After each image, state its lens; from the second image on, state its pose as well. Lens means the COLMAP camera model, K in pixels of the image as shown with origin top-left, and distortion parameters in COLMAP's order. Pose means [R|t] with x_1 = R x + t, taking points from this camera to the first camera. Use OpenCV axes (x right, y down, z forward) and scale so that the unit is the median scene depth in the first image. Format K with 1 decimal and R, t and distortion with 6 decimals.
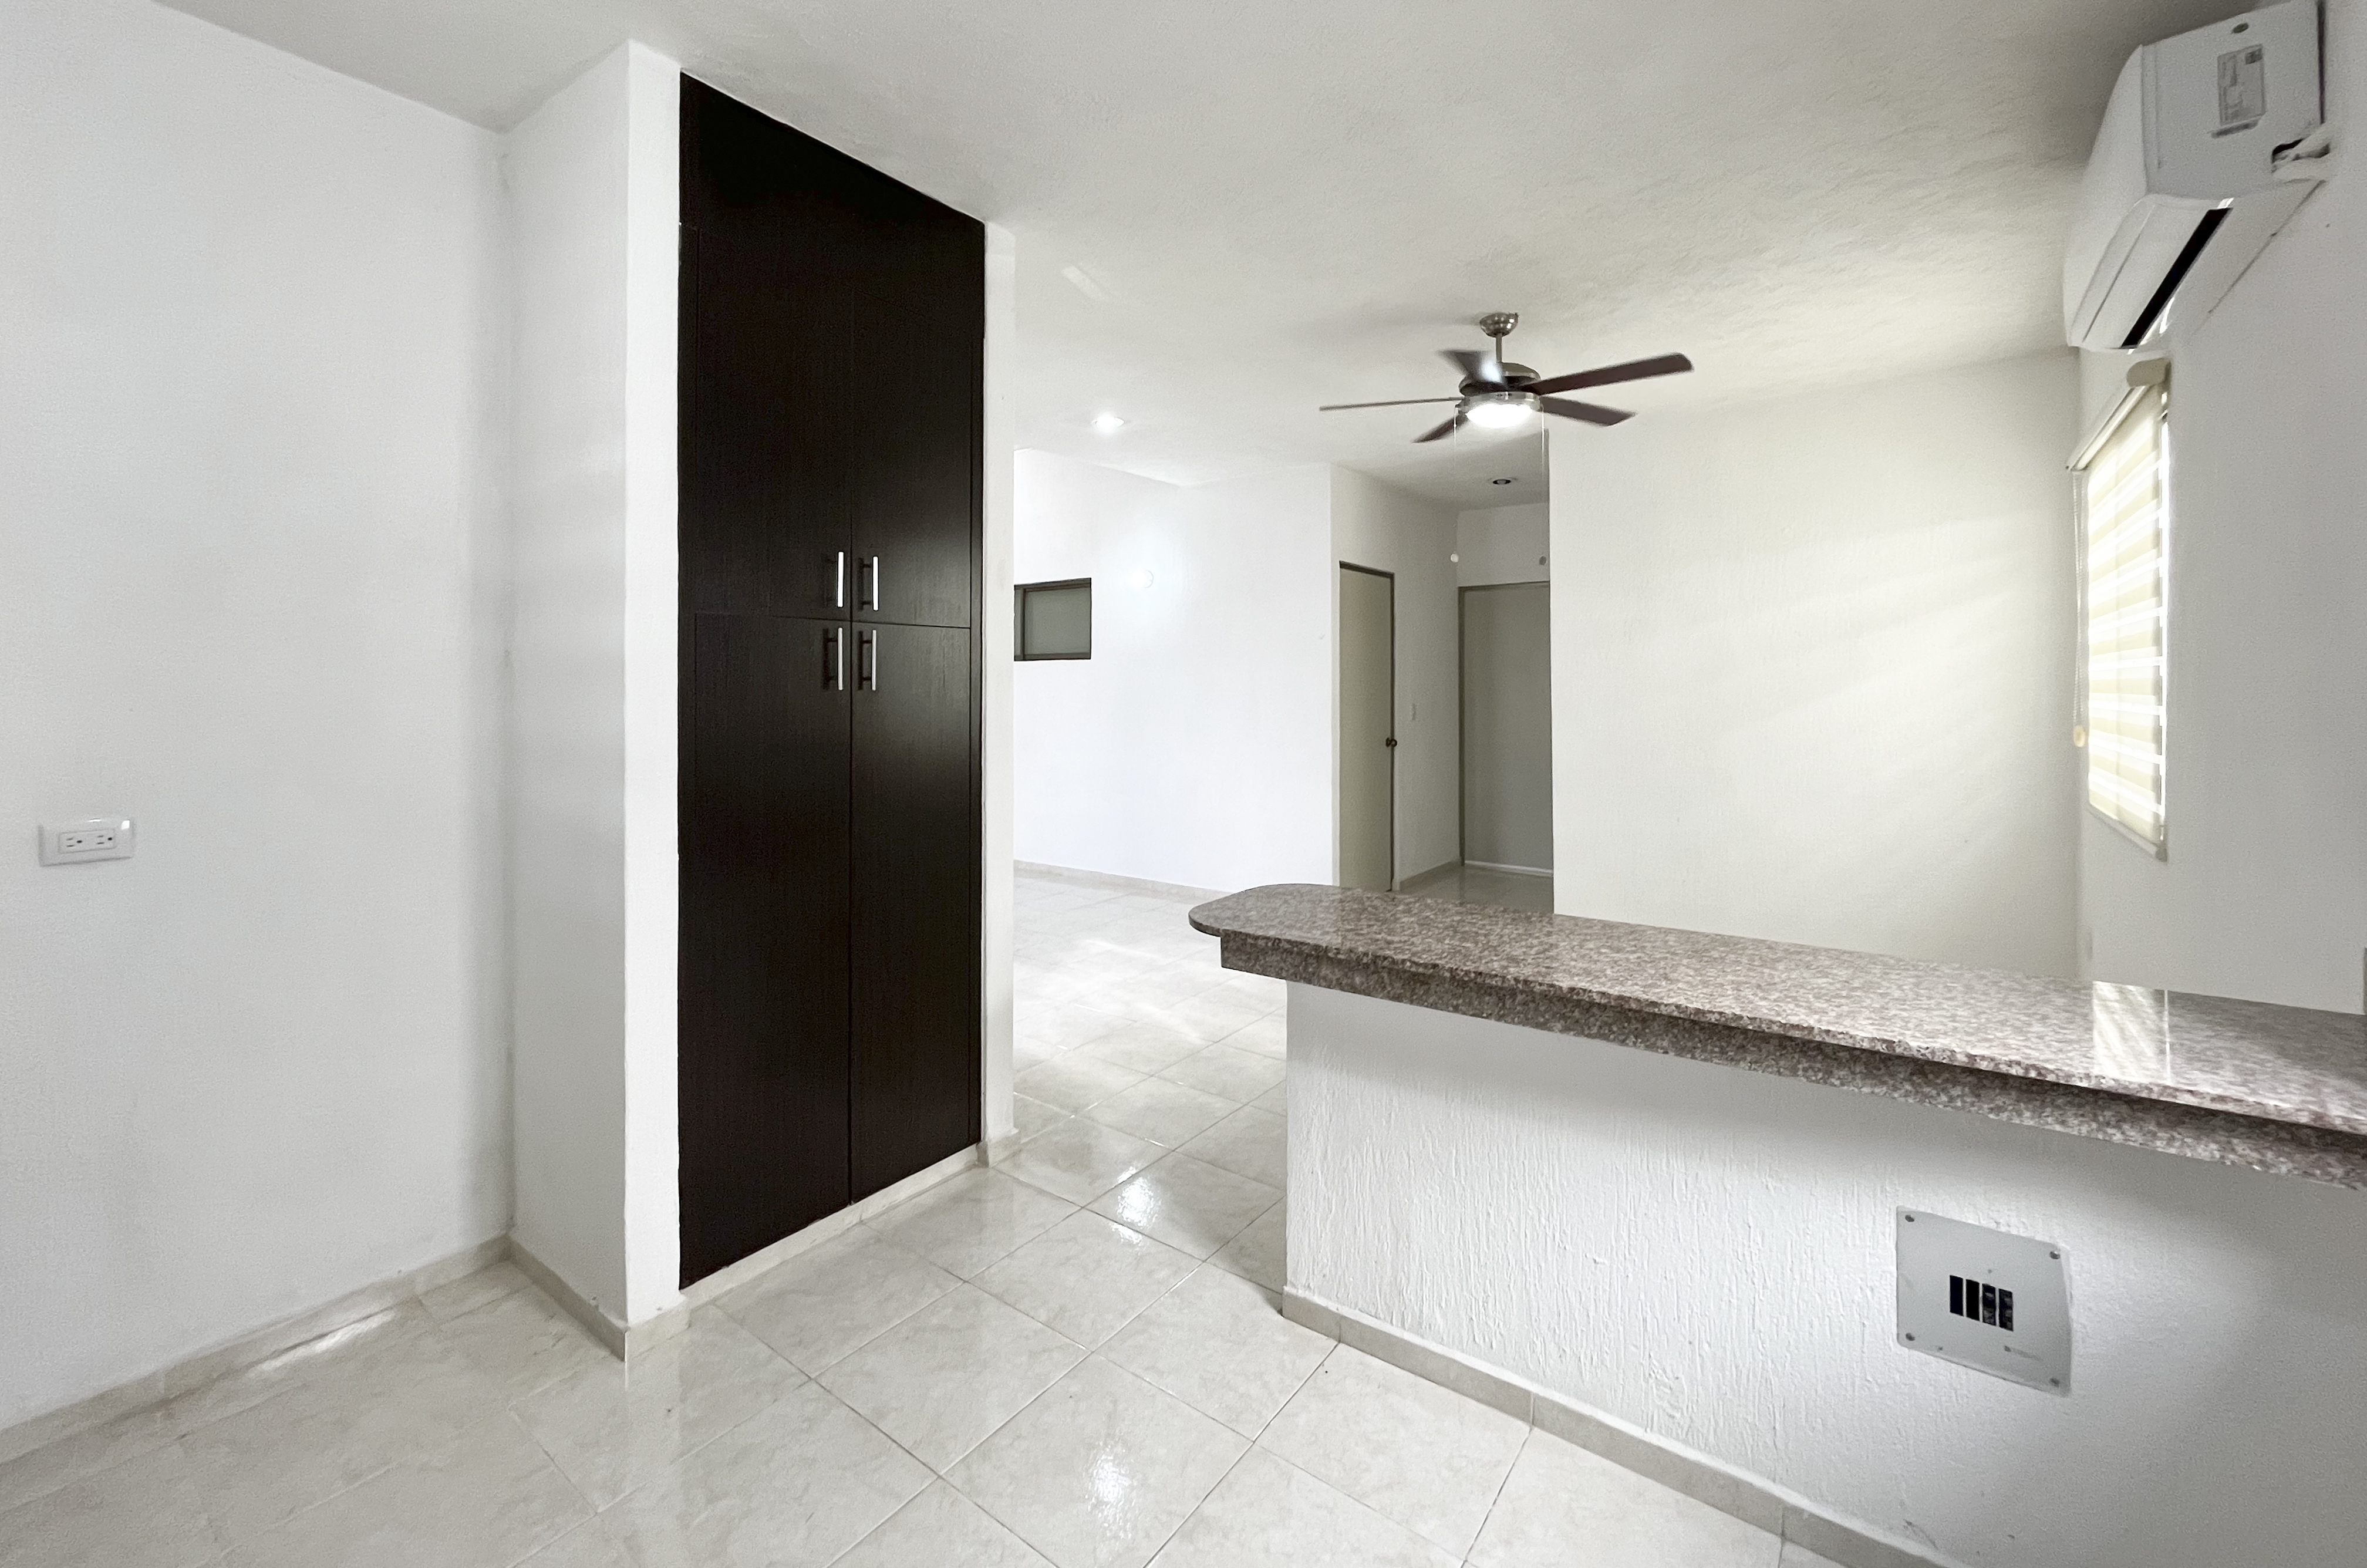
lens RADIAL K [[955.6, 0, 1170.0], [0, 955.6, 716.8], [0, 0, 1]] dist [-0.003514, 0.000945]
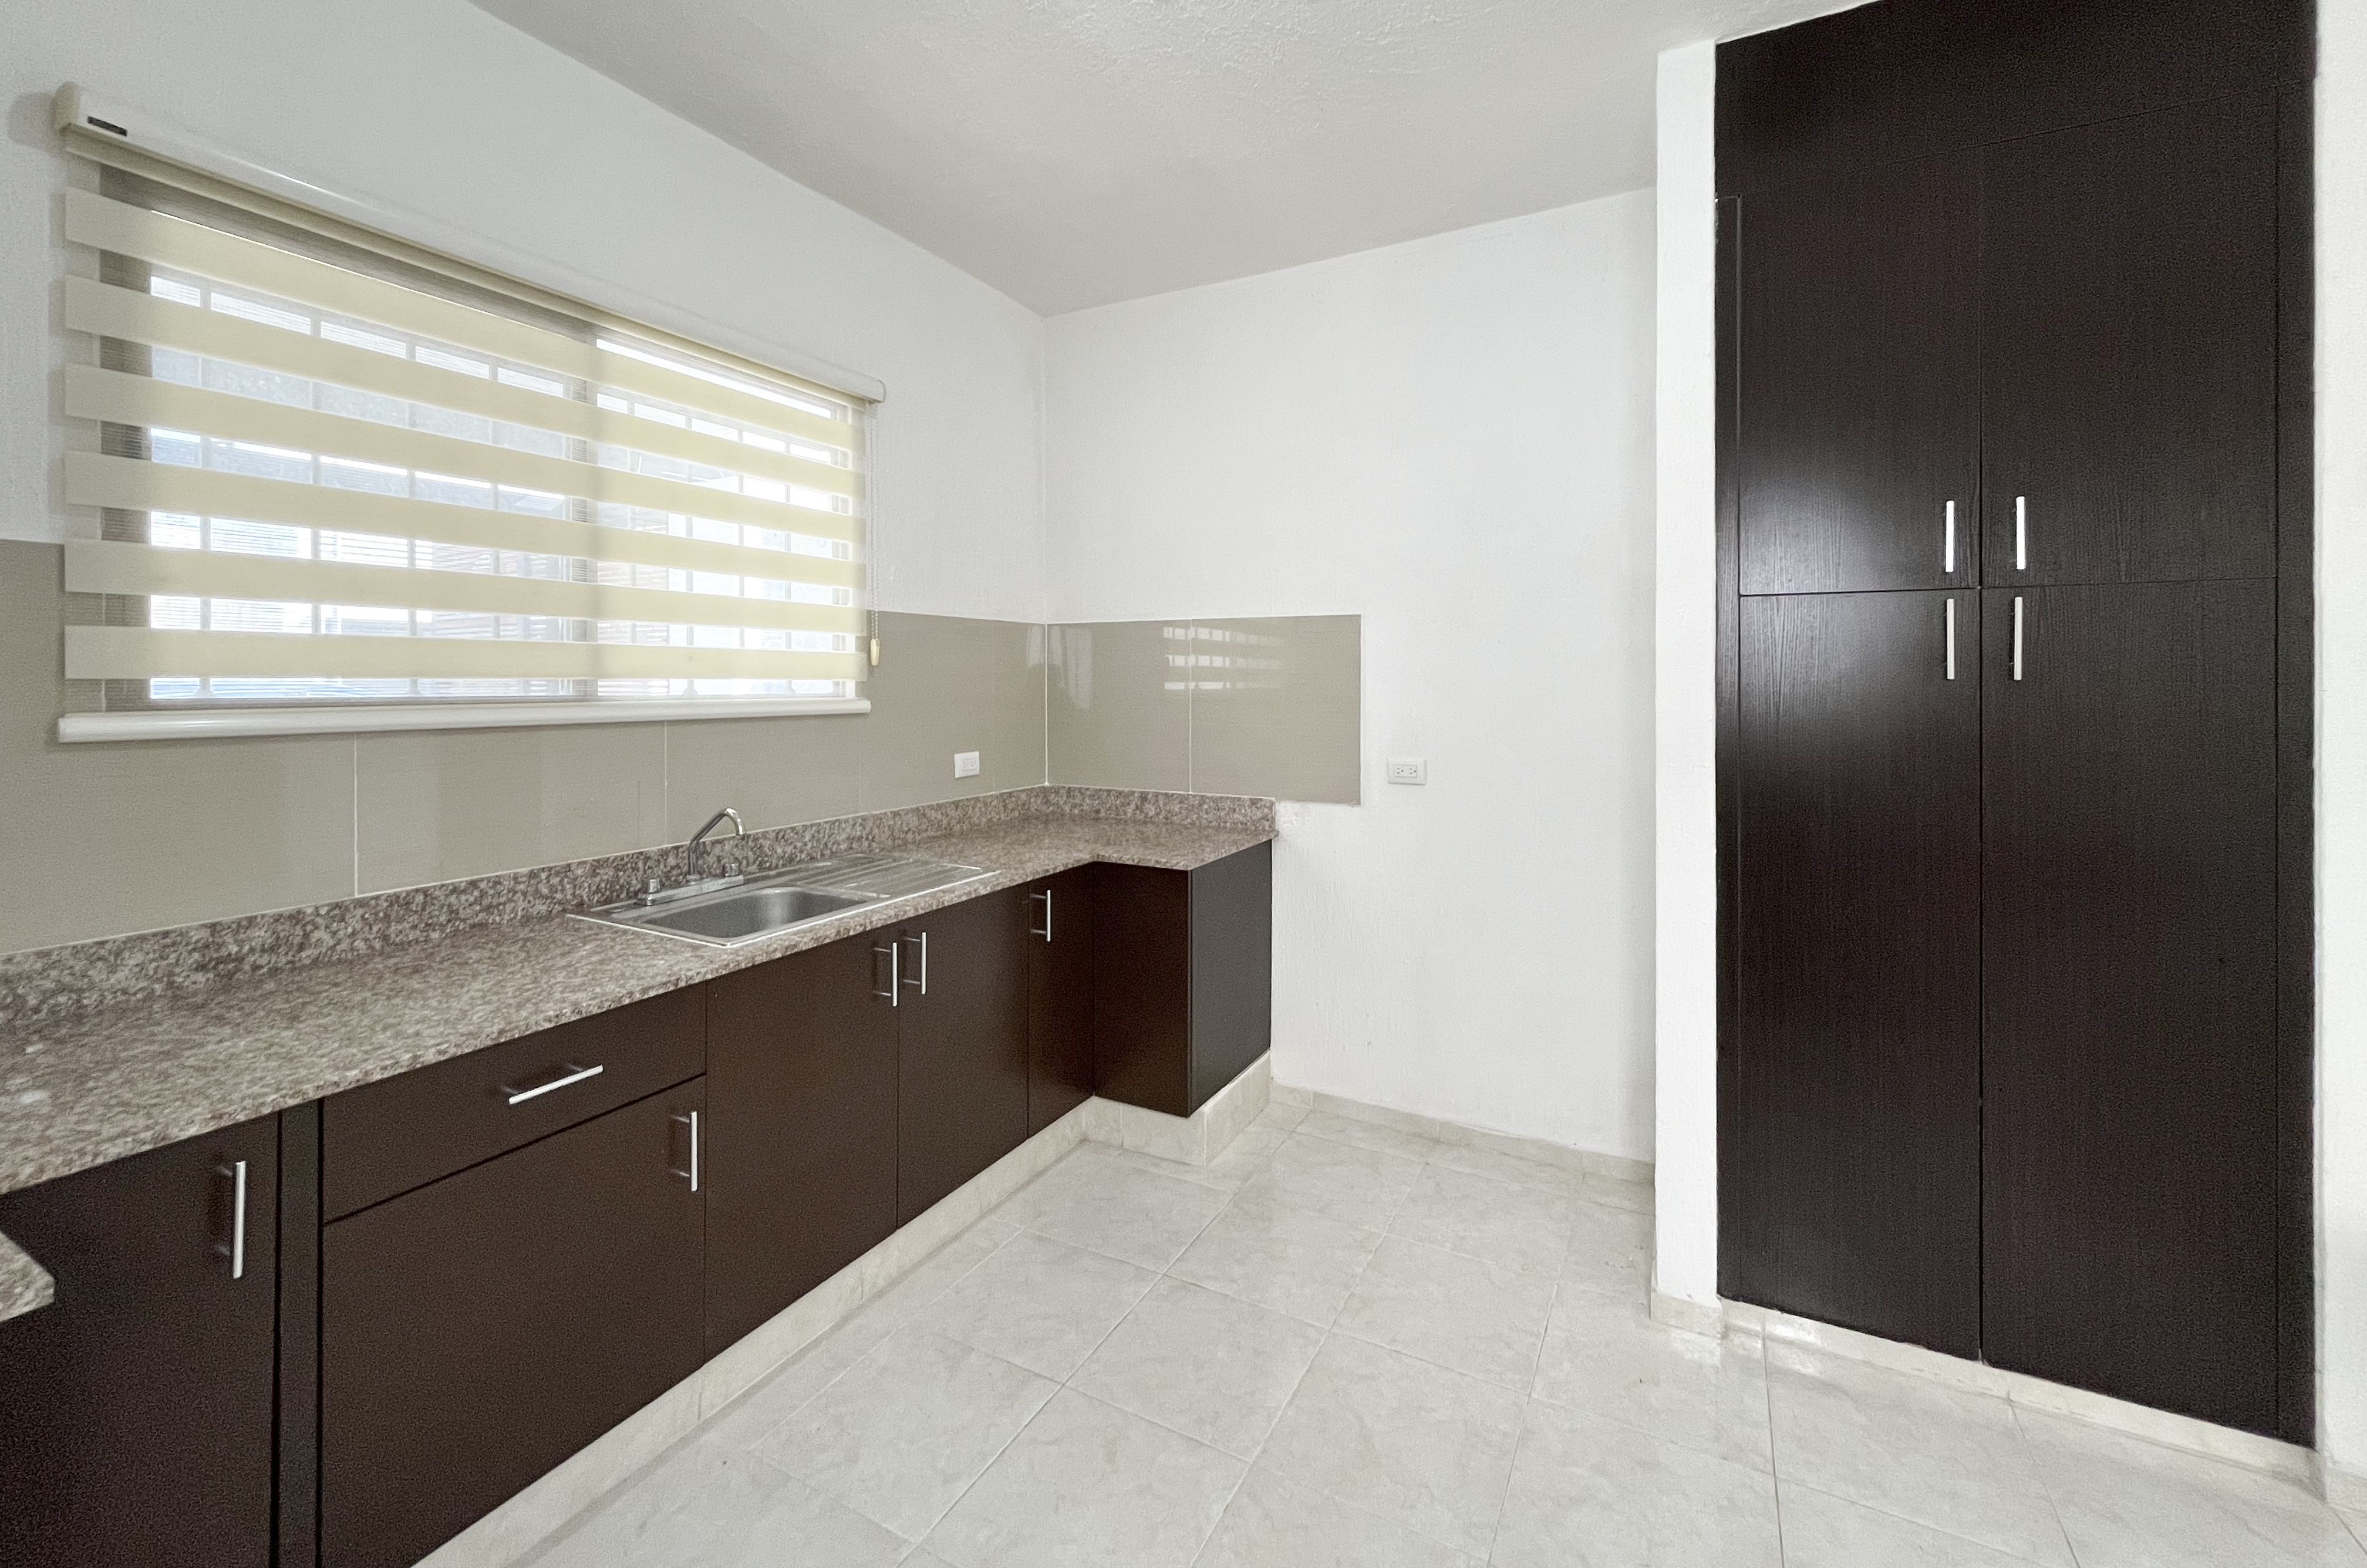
lens RADIAL K [[955.6, 0, 1168.3], [0, 955.6, 685.3], [0, 0, 1]] dist [-0.003514, 0.000945]
pose [[0.144298, 0.002038, -0.989532, 0.362472], [-0.016087, 0.999871, -0.000286, -0.008009], [0.989404, 0.015960, 0.144312, 0.300337]]
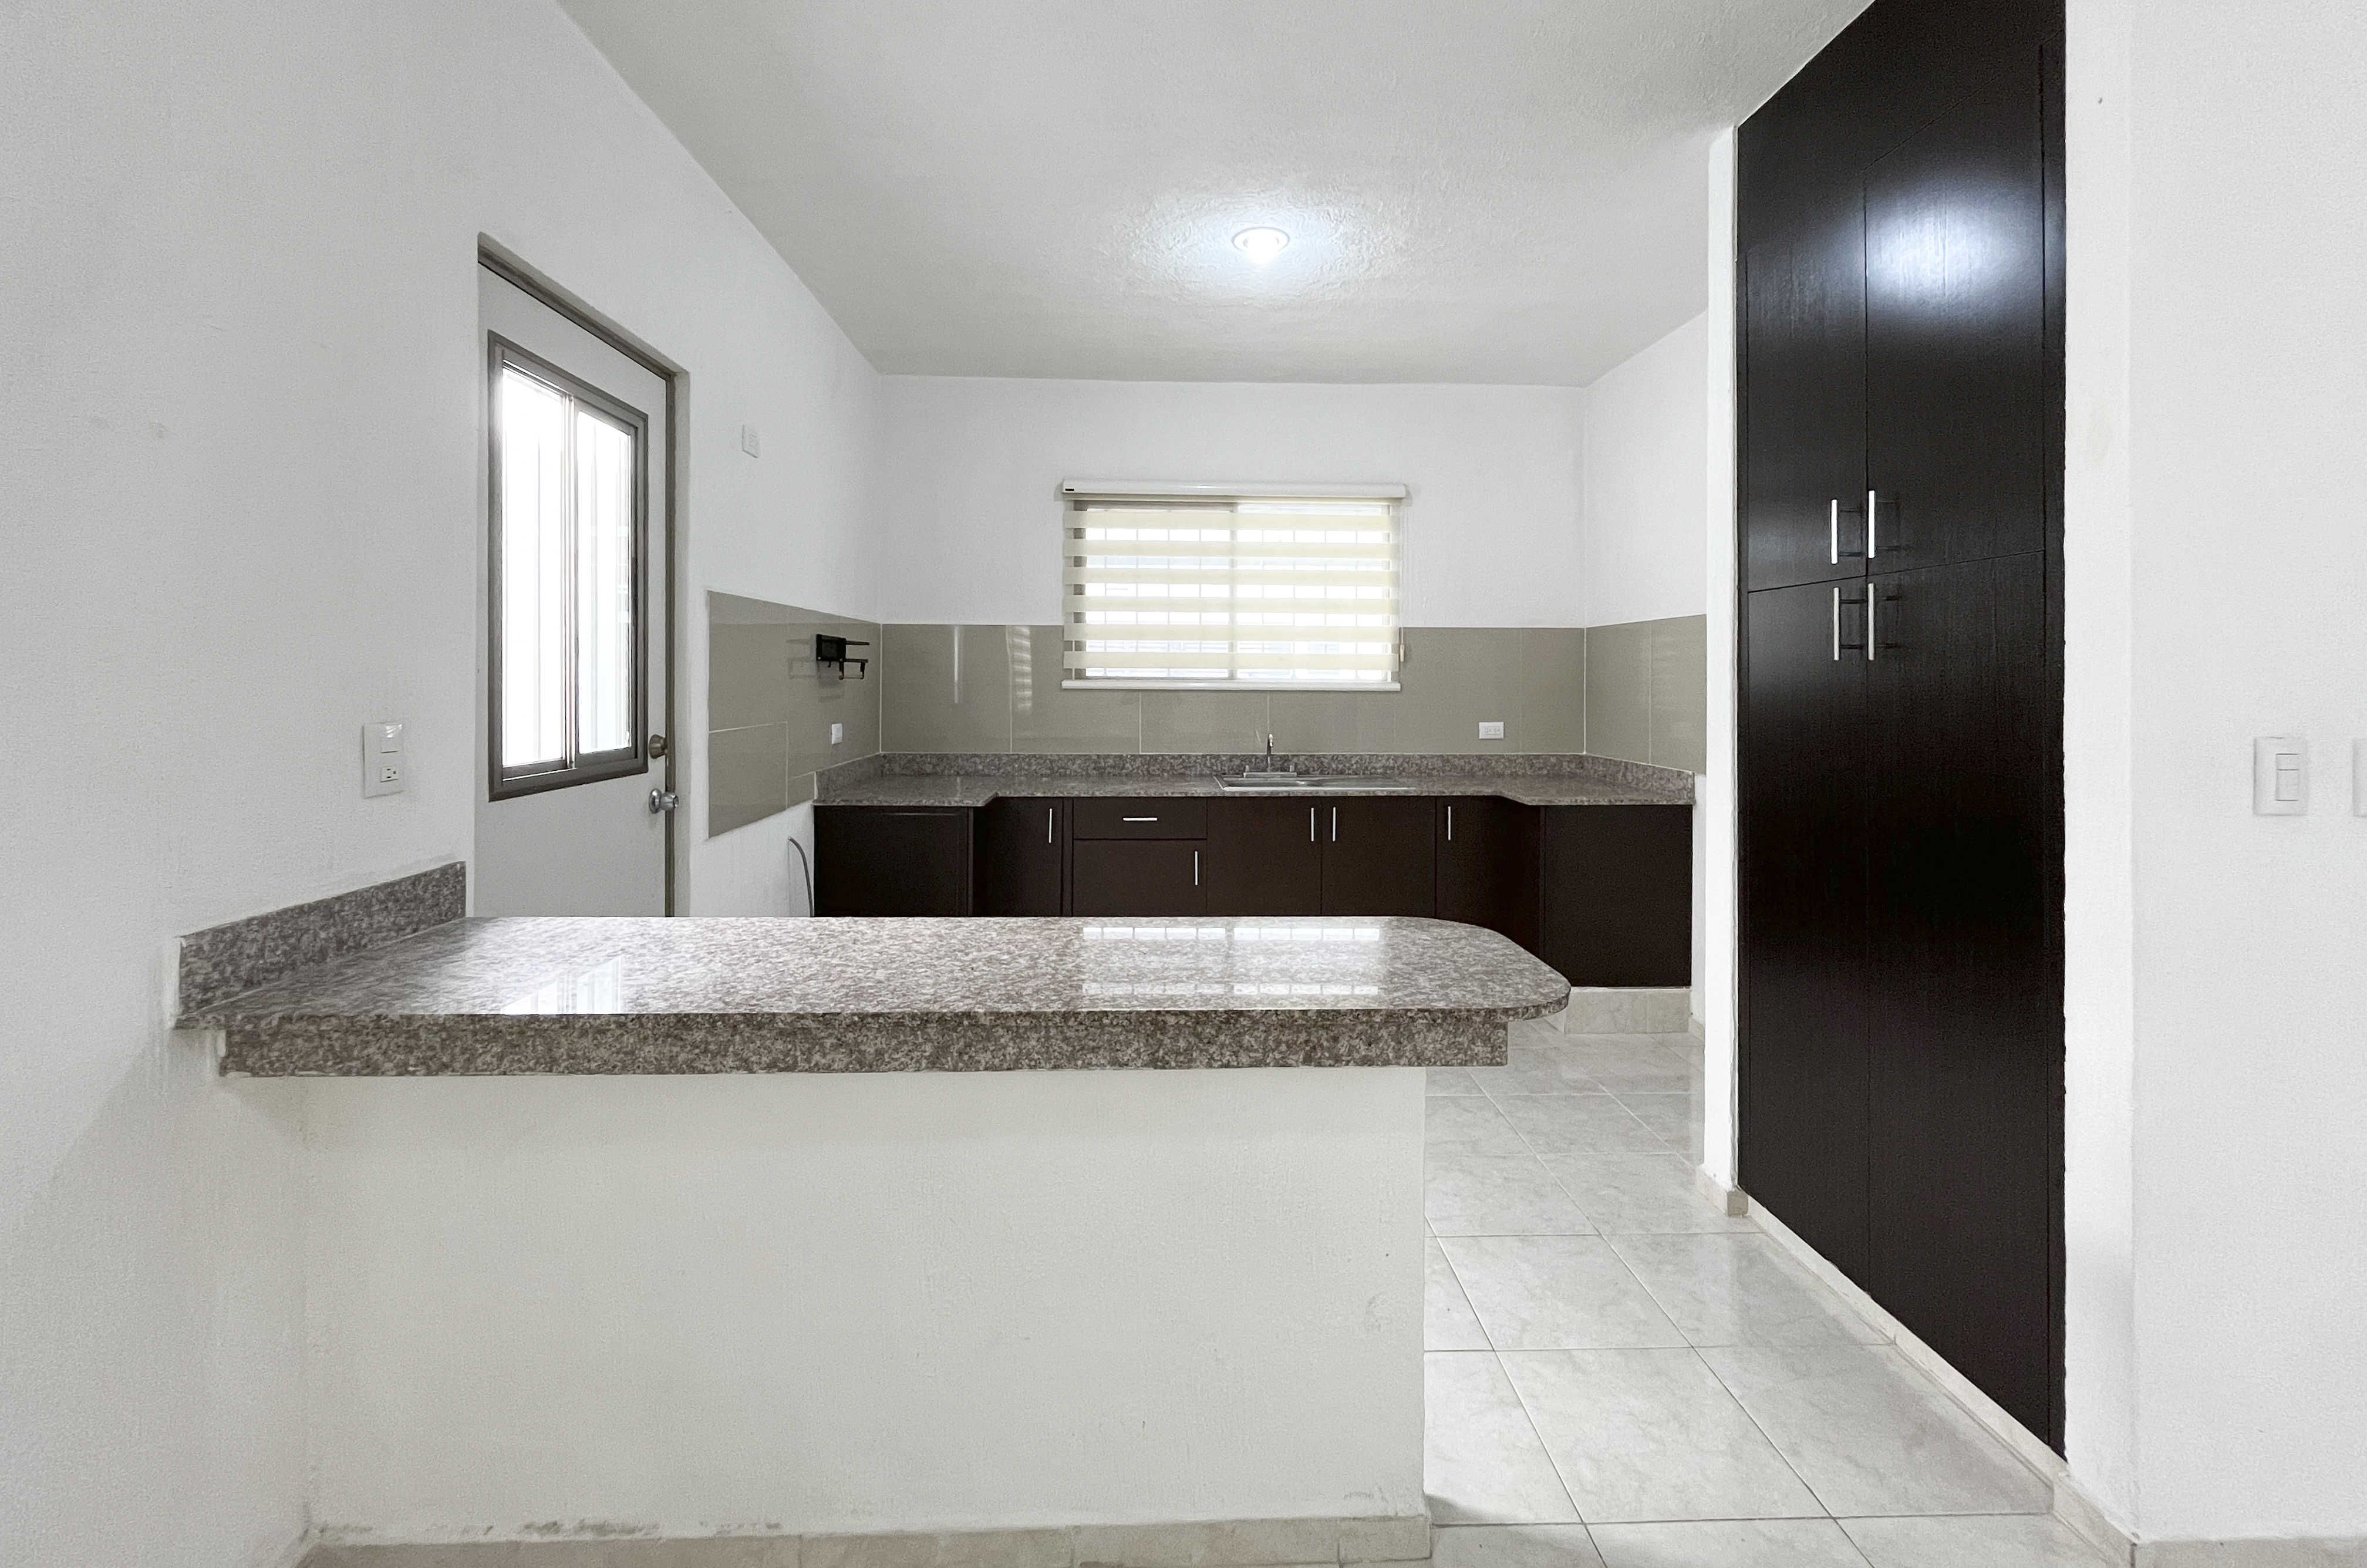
lens RADIAL K [[955.6, 0, 1155.3], [0, 955.6, 689.8], [0, 0, 1]] dist [-0.003514, 0.000945]
pose [[-0.790027, 0.000633, -0.613072, 0.736470], [-0.016562, 0.999612, 0.022375, -0.004303], [0.612848, 0.027831, -0.789710, 1.467361]]
